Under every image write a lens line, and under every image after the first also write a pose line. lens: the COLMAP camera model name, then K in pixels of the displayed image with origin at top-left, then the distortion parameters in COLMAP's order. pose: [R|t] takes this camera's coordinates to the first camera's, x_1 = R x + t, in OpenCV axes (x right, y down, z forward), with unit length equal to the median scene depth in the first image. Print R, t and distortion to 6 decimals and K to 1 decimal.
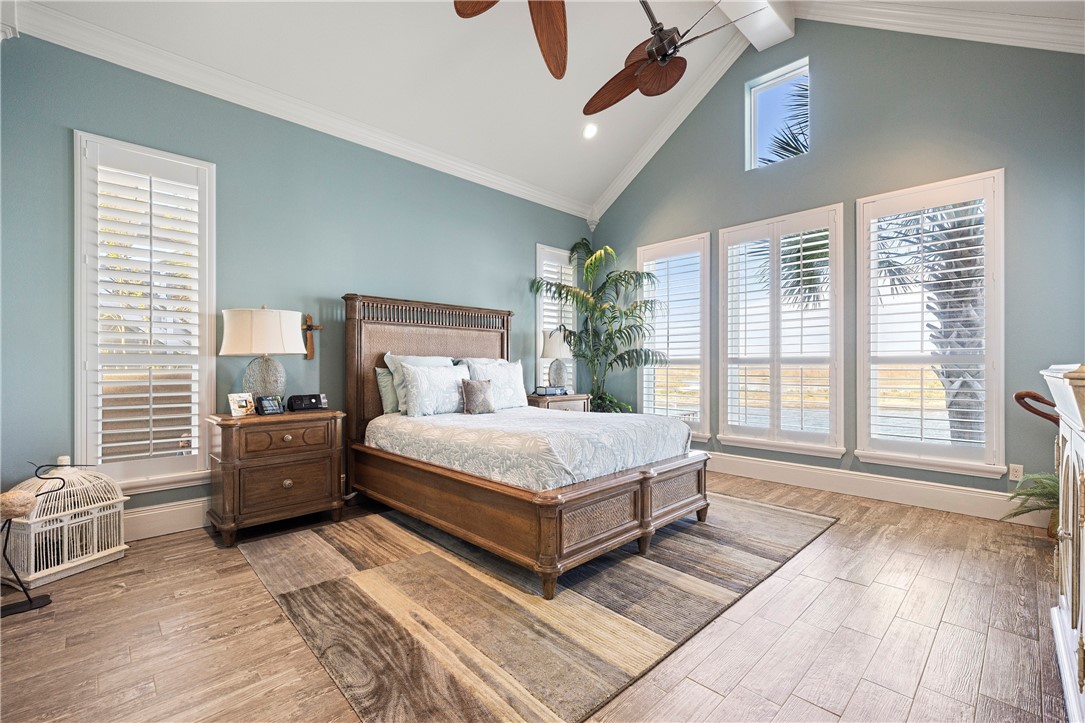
lens RADIAL K [[469.1, 0, 542.5], [0, 469.1, 361.5], [0, 0, 1]] dist [0.013265, 0.000016]
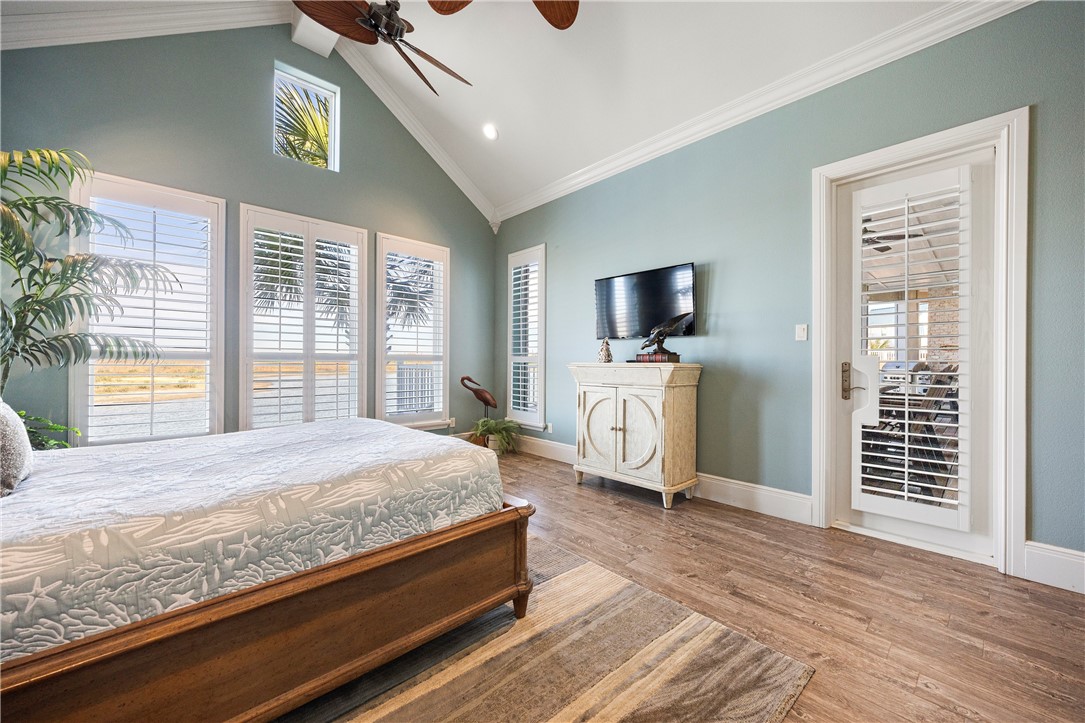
lens RADIAL K [[411.7, 0, 542.5], [0, 411.7, 361.5], [0, 0, 1]] dist [-0.001179, -0.000101]
pose [[0.021318, 0.001651, 0.999771, -0.449512], [-0.013945, 0.999902, -0.001354, 0.003544], [-0.999675, -0.013913, 0.021339, 0.536706]]
